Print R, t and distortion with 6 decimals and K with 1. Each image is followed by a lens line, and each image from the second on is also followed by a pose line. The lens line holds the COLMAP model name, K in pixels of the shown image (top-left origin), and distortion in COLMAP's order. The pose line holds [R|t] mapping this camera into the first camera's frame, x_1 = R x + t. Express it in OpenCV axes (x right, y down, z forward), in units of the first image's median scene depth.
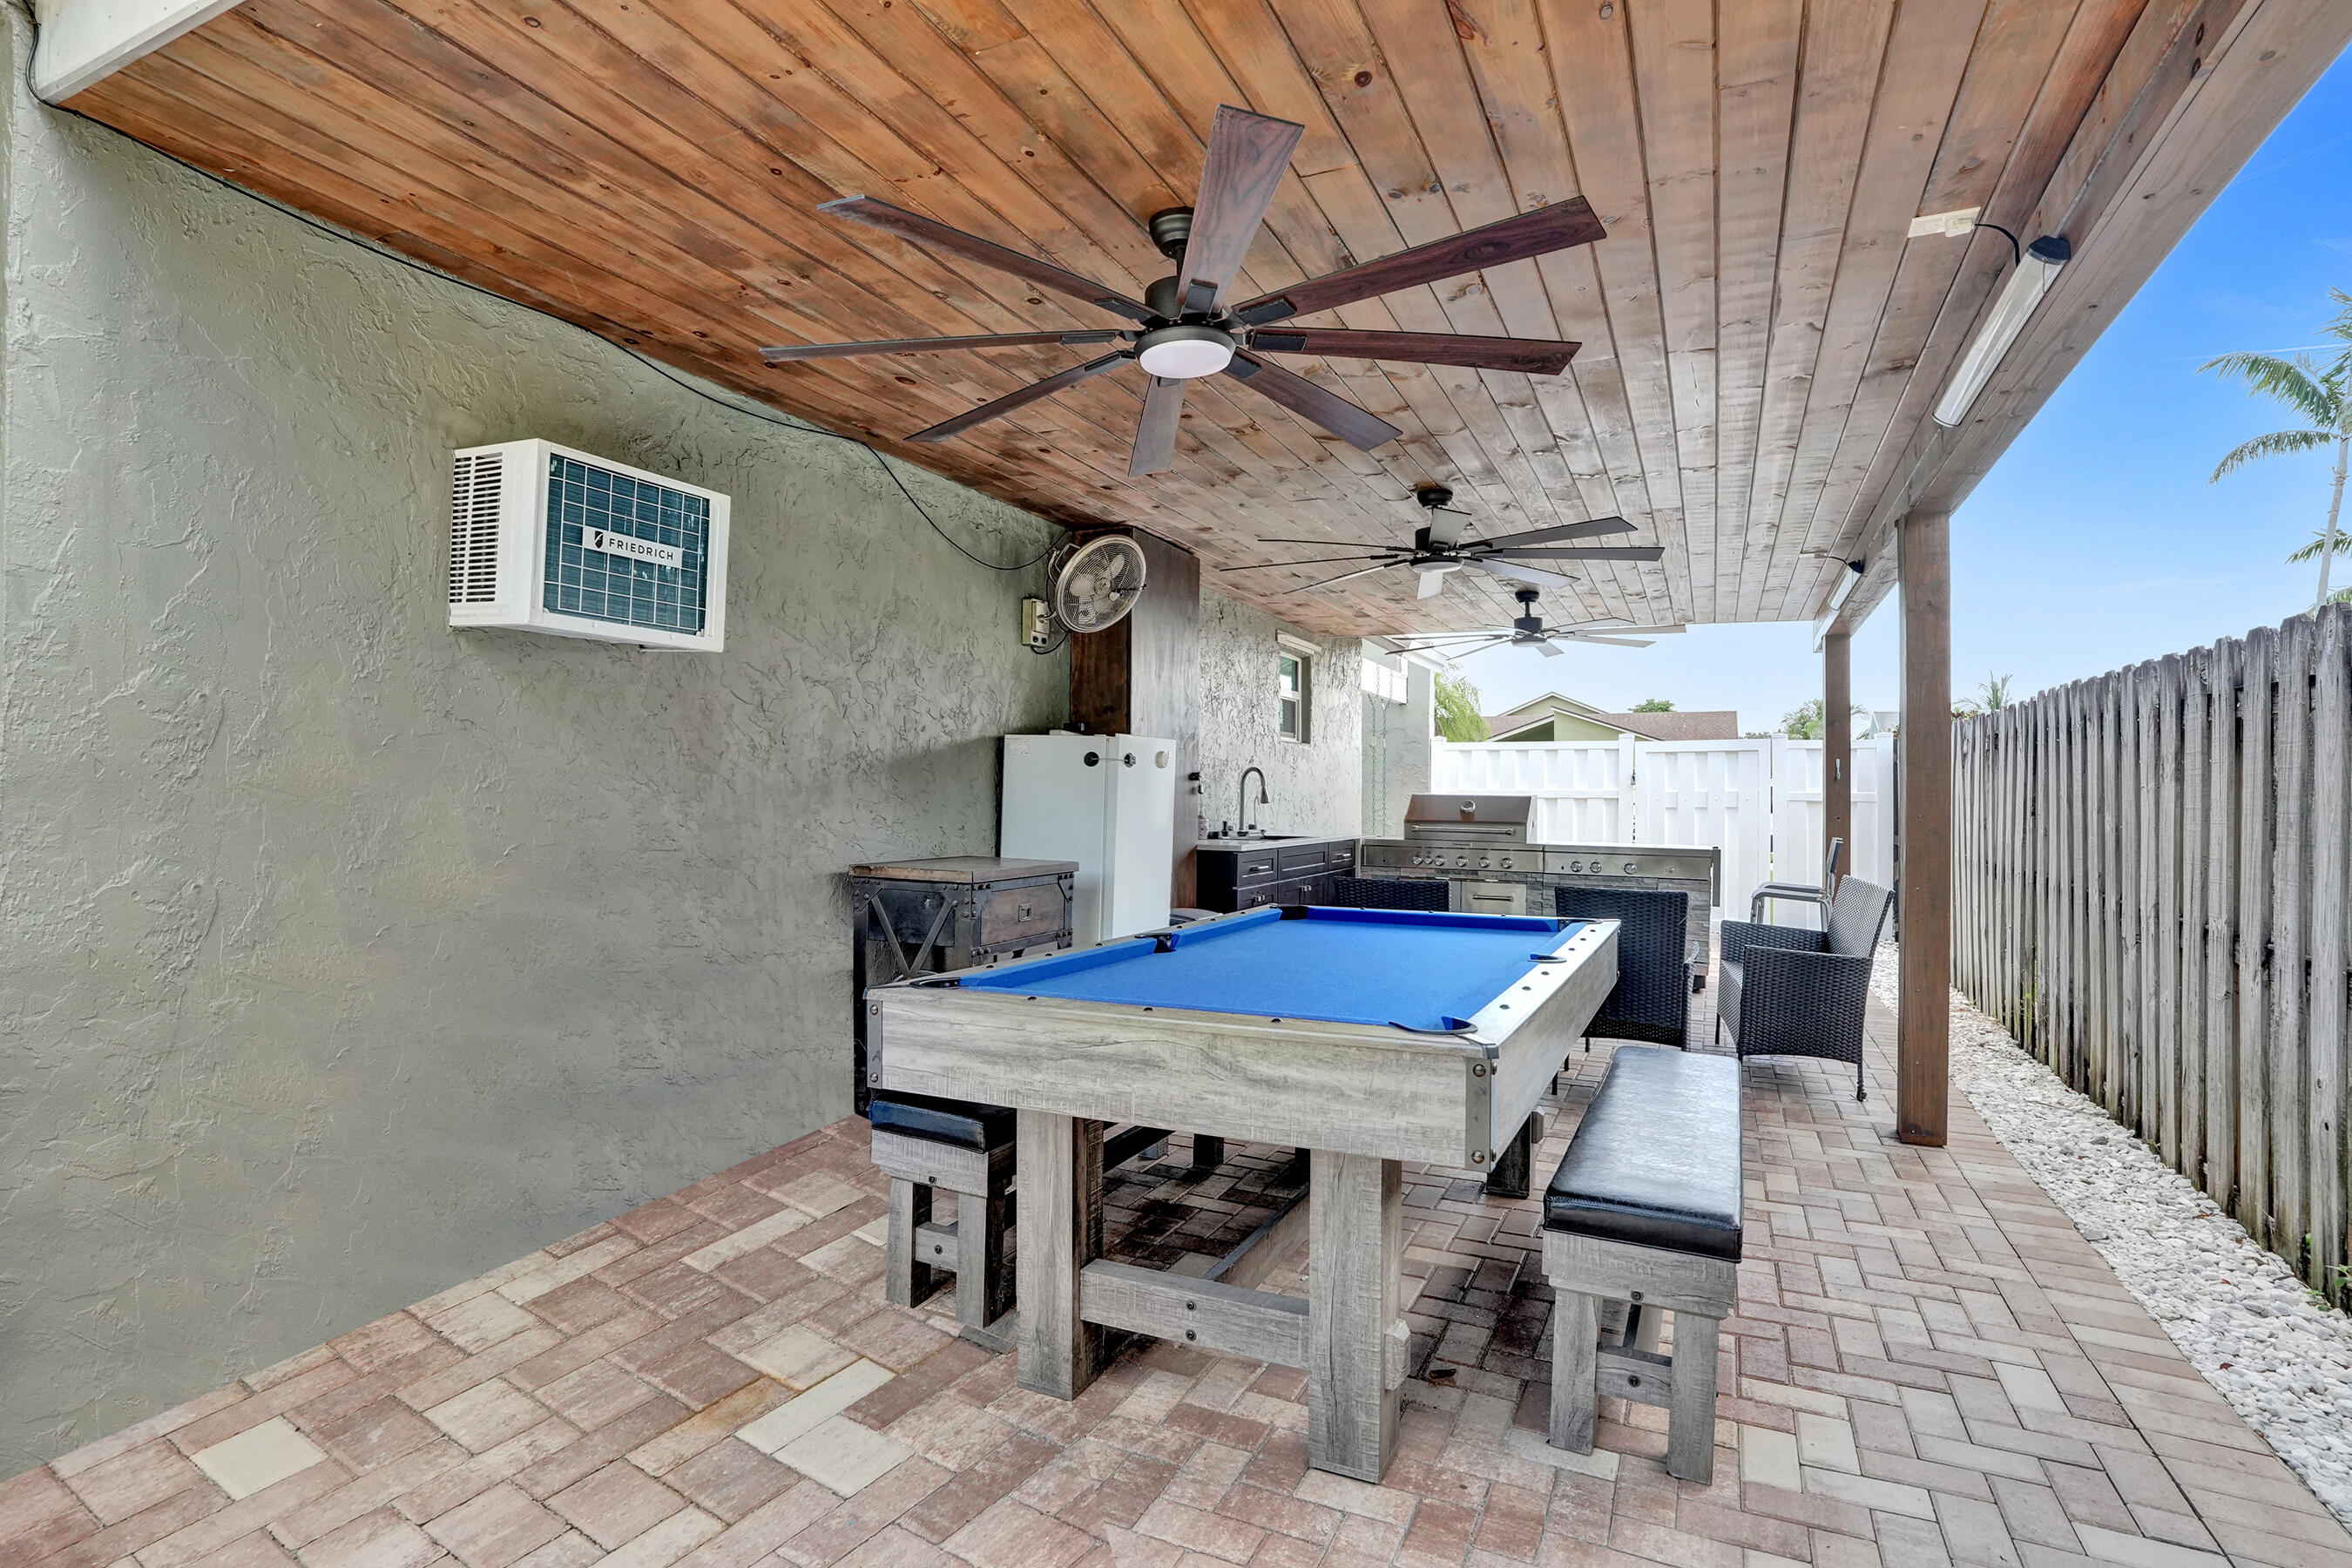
lens RADIAL K [[1176.2, 0, 1263.5], [0, 1176.2, 781.2], [0, 0, 1]] dist [-0.068225, 0.030904]
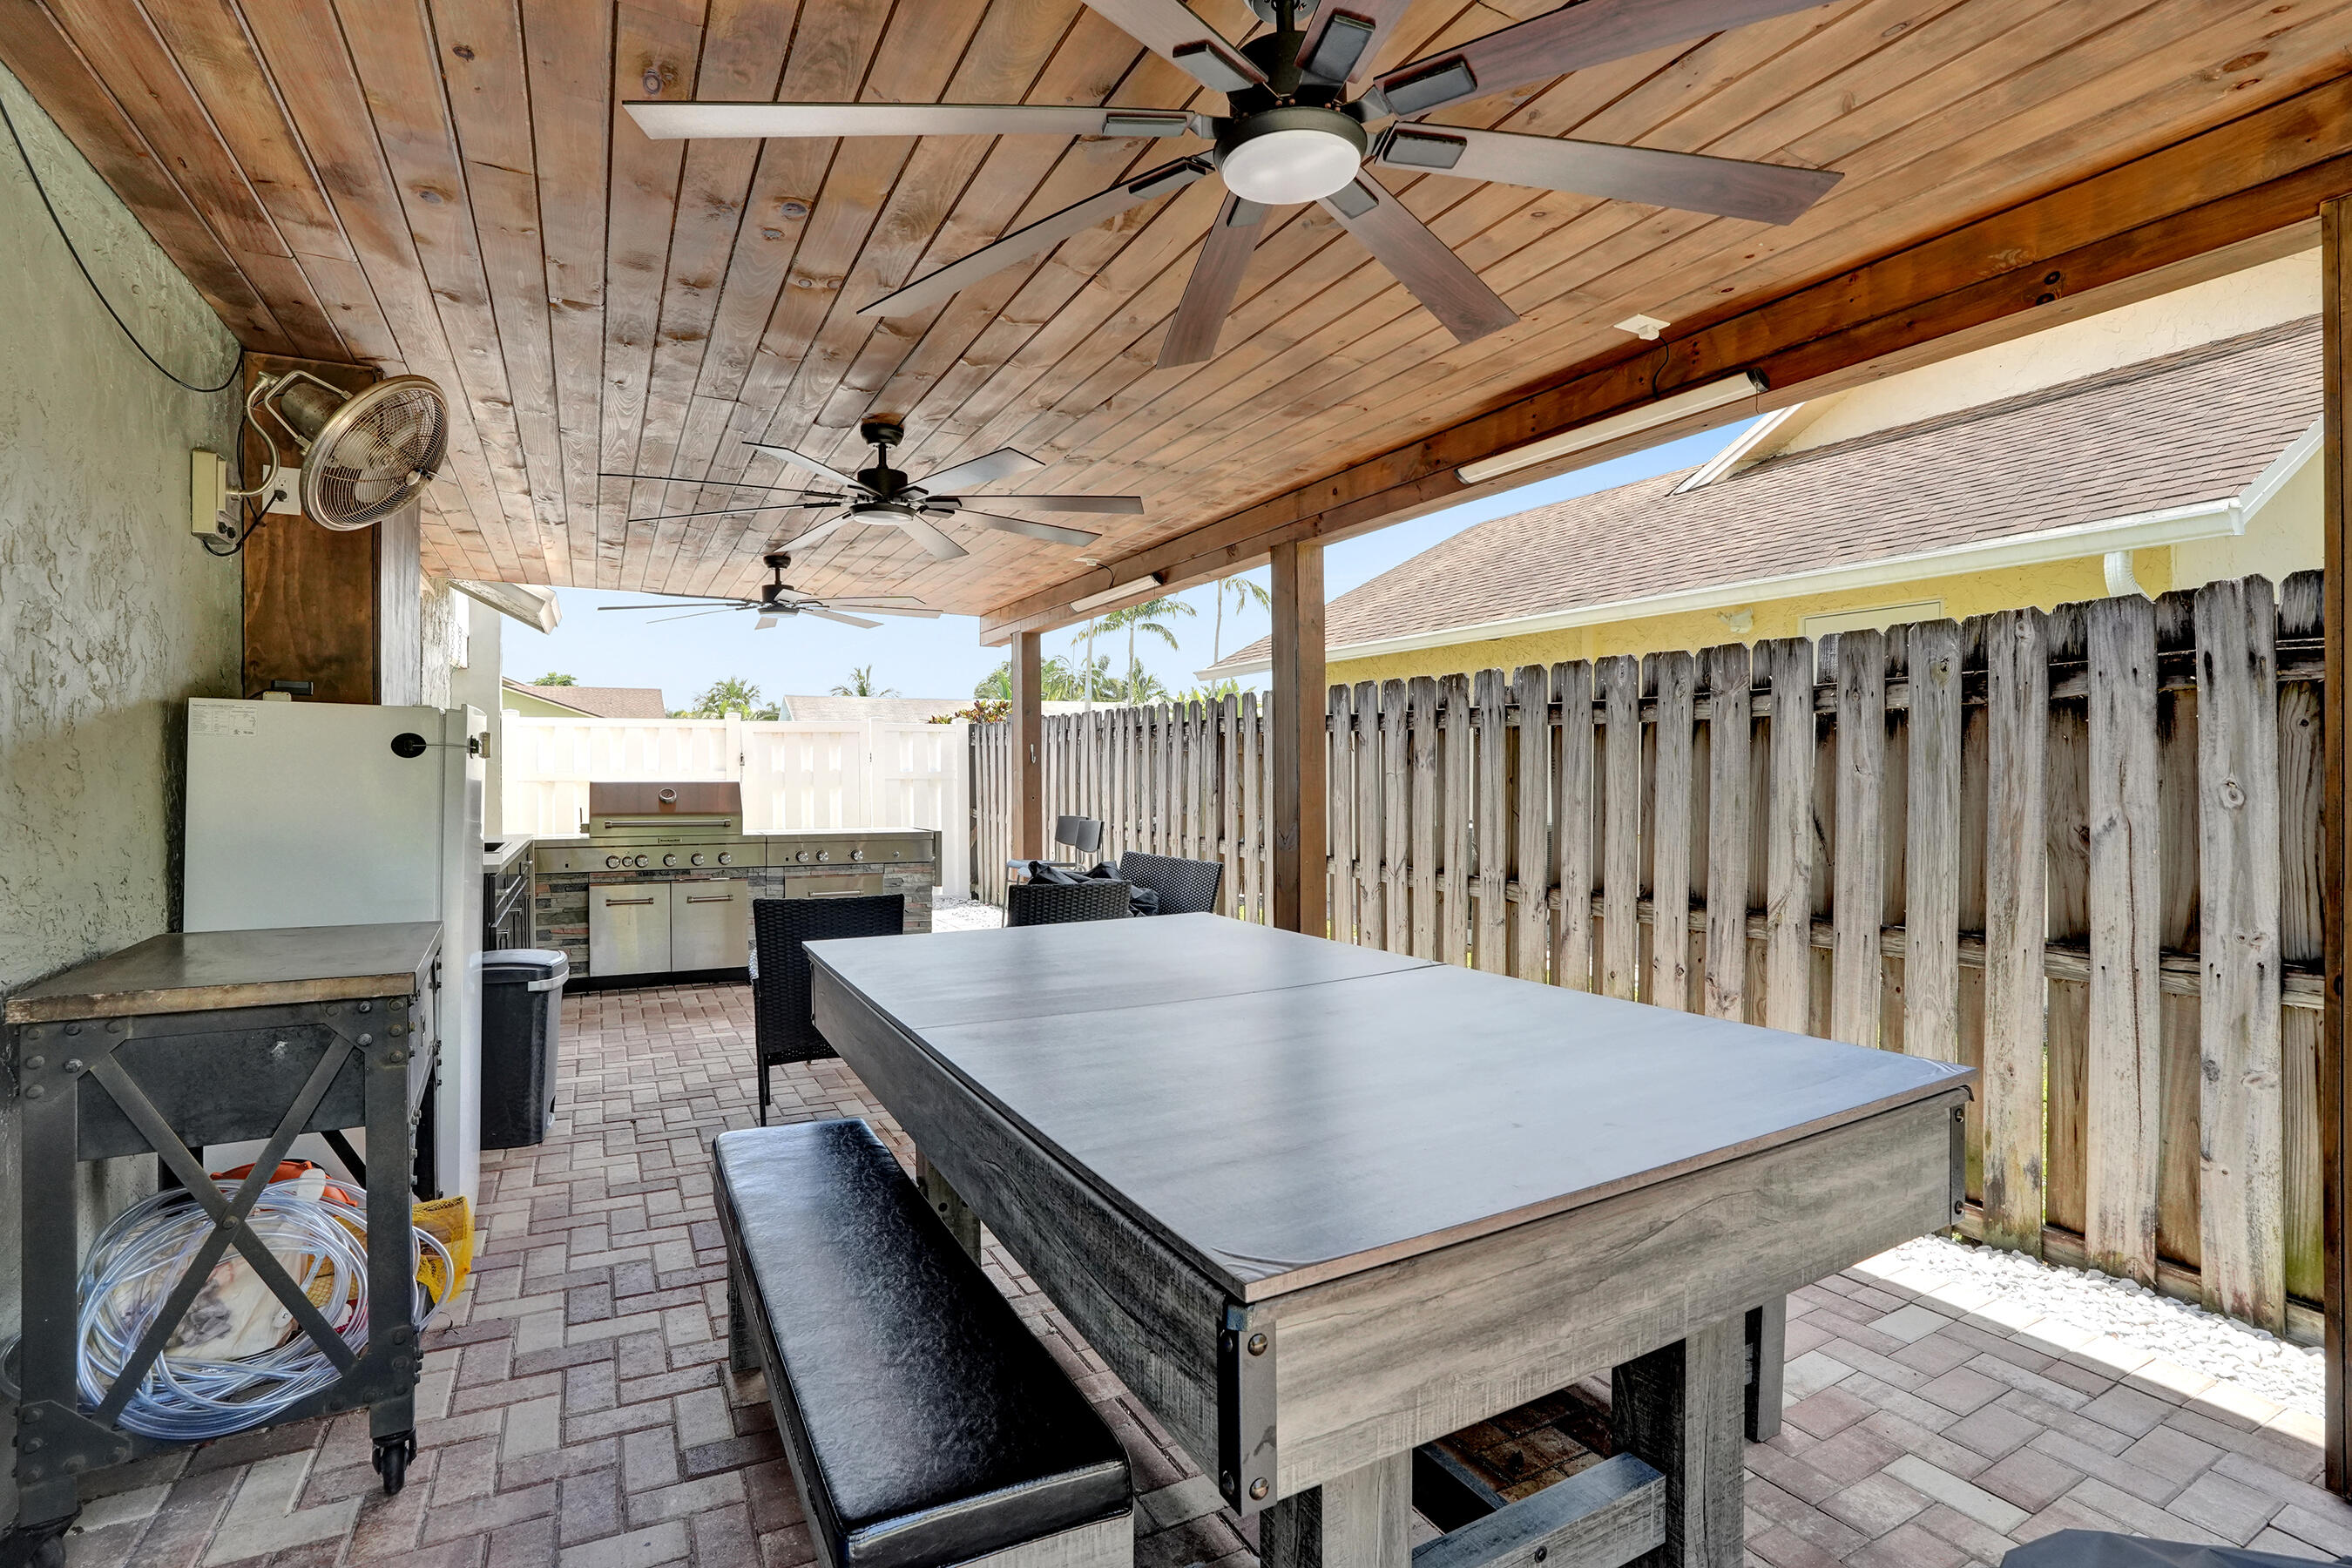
lens RADIAL K [[1068.4, 0, 1223.2], [0, 1068.4, 775.2], [0, 0, 1]] dist [-0.068048, 0.023144]
pose [[0.619766, -0.013388, 0.784673, -0.351145], [-0.001703, 0.999829, 0.018404, -0.016365], [-0.784785, -0.012742, 0.619637, 0.406224]]
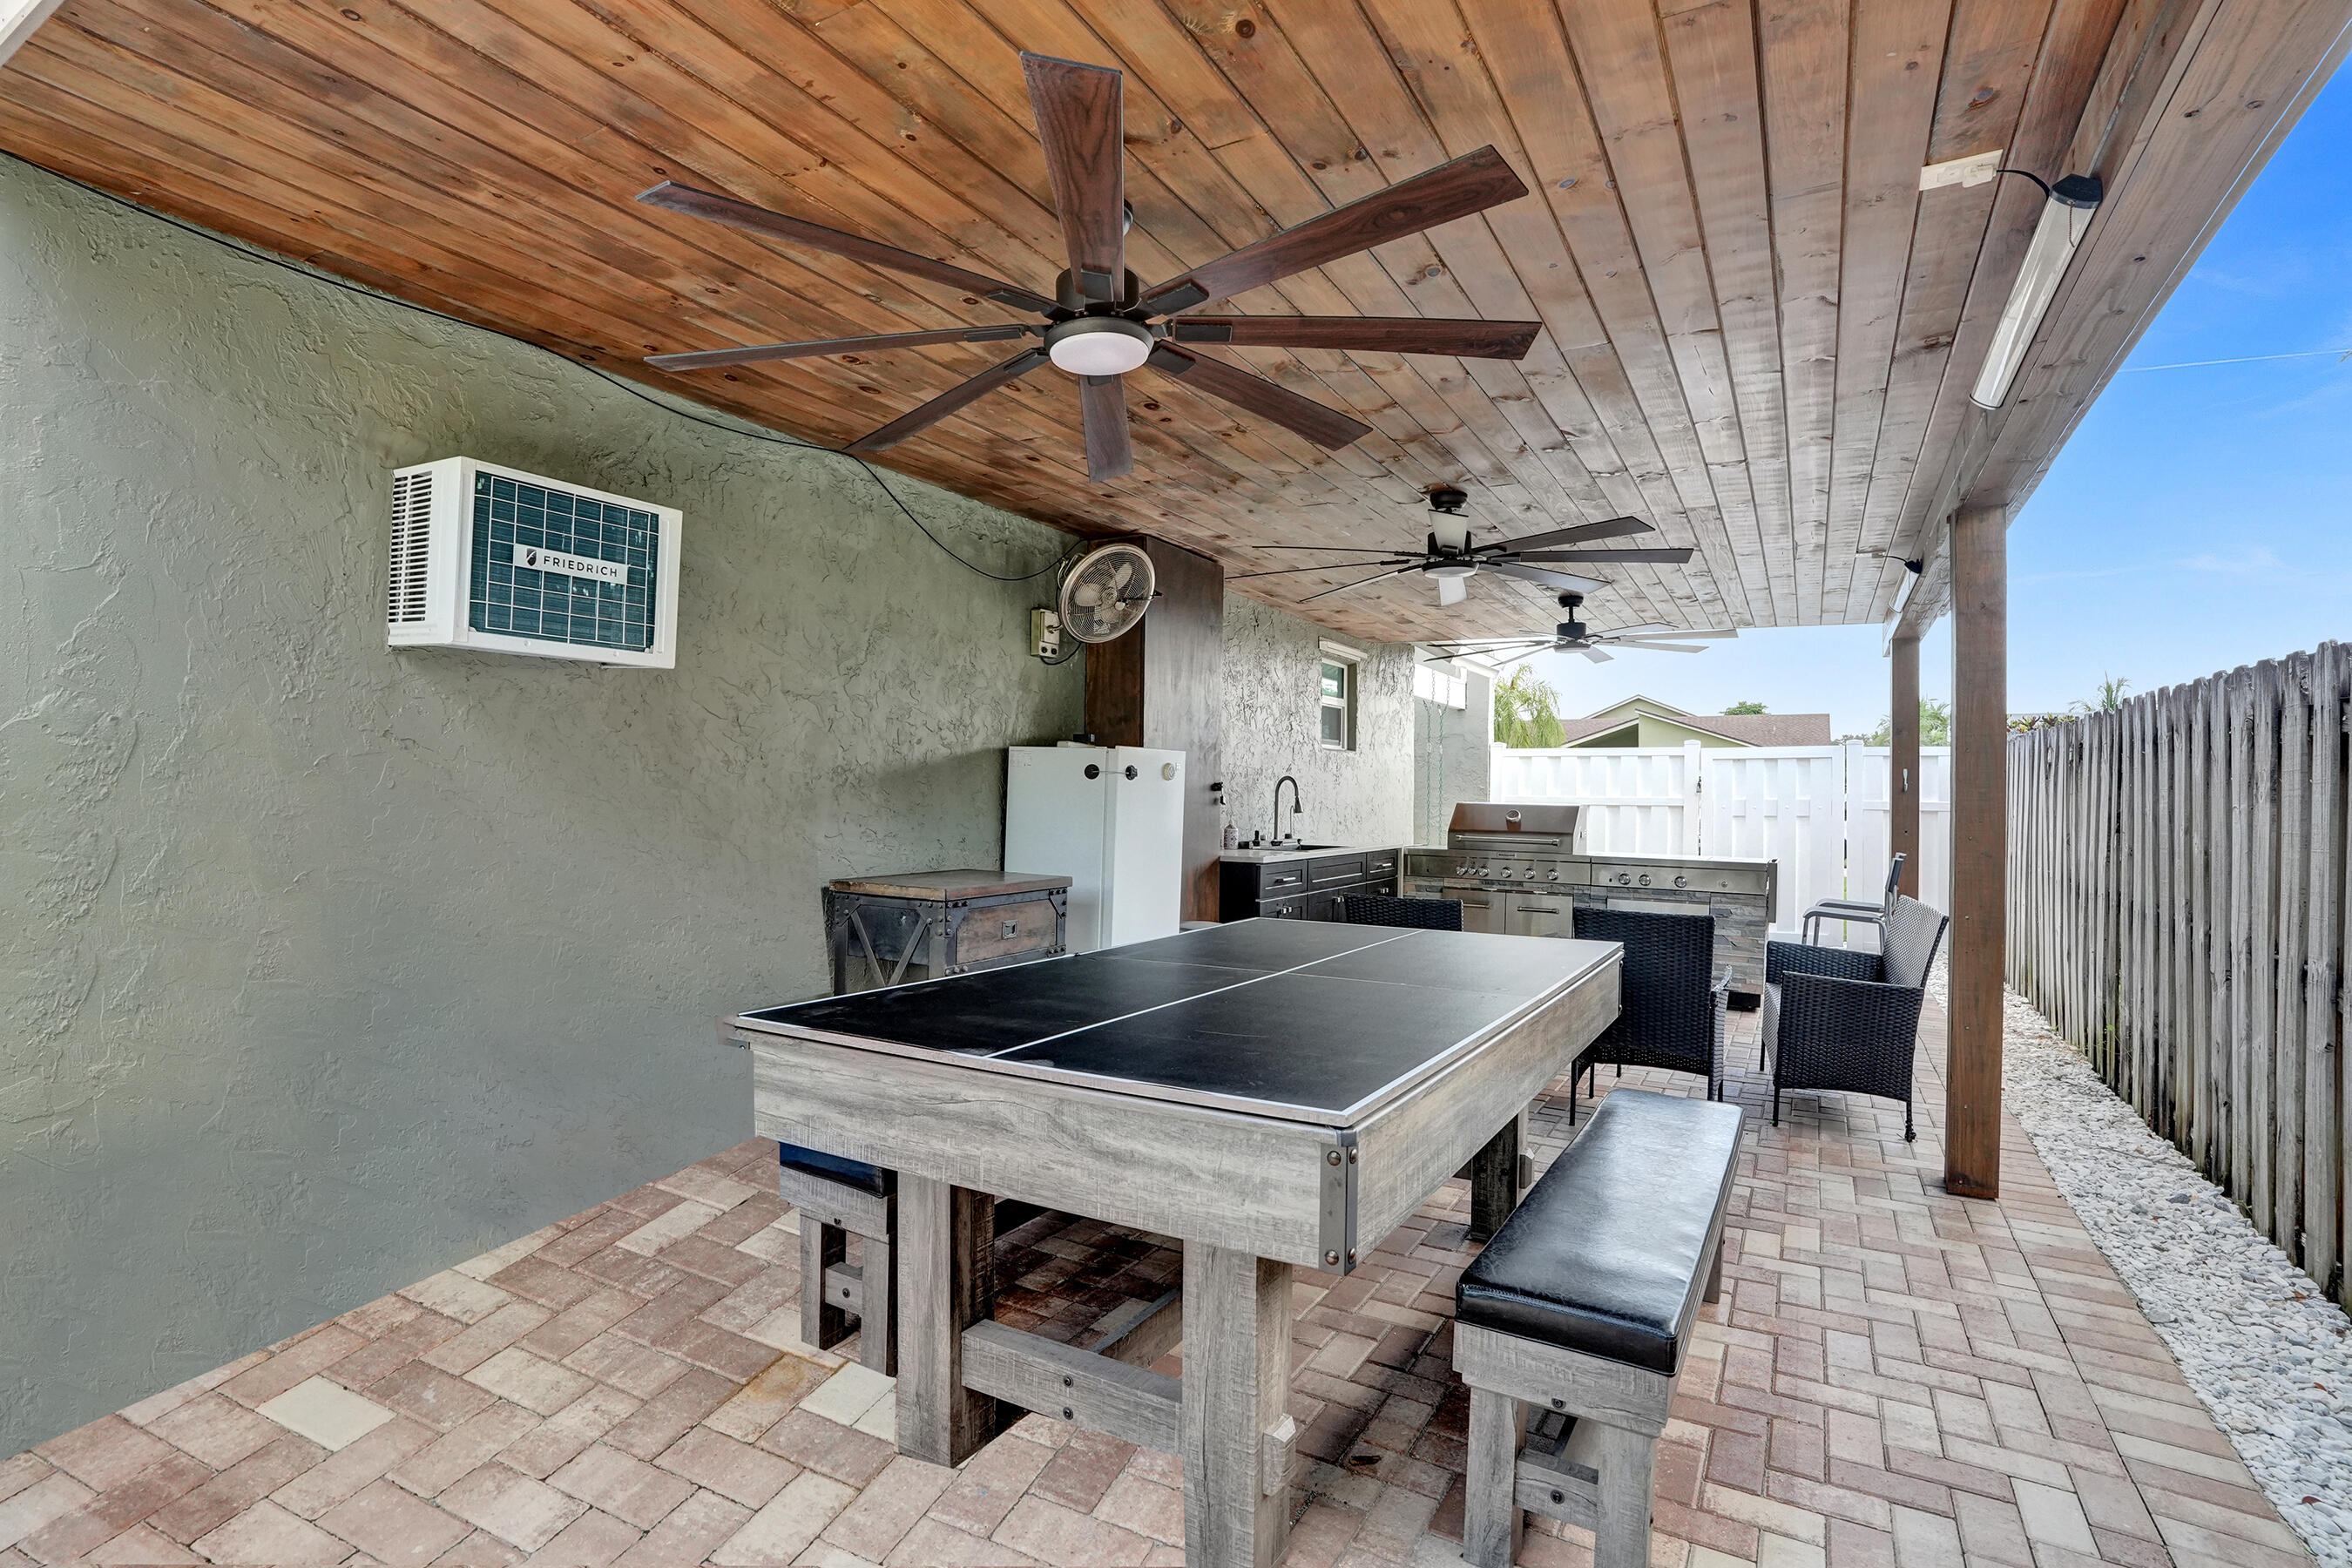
lens RADIAL K [[1143.8, 0, 1246.0], [0, 1143.8, 783.8], [0, 0, 1]] dist [-0.069229, 0.029136]
pose [[0.995520, 0.004619, -0.094434, 0.084410], [-0.004434, 0.999988, 0.002169, -0.013107], [0.094443, -0.001740, 0.995529, 0.067983]]
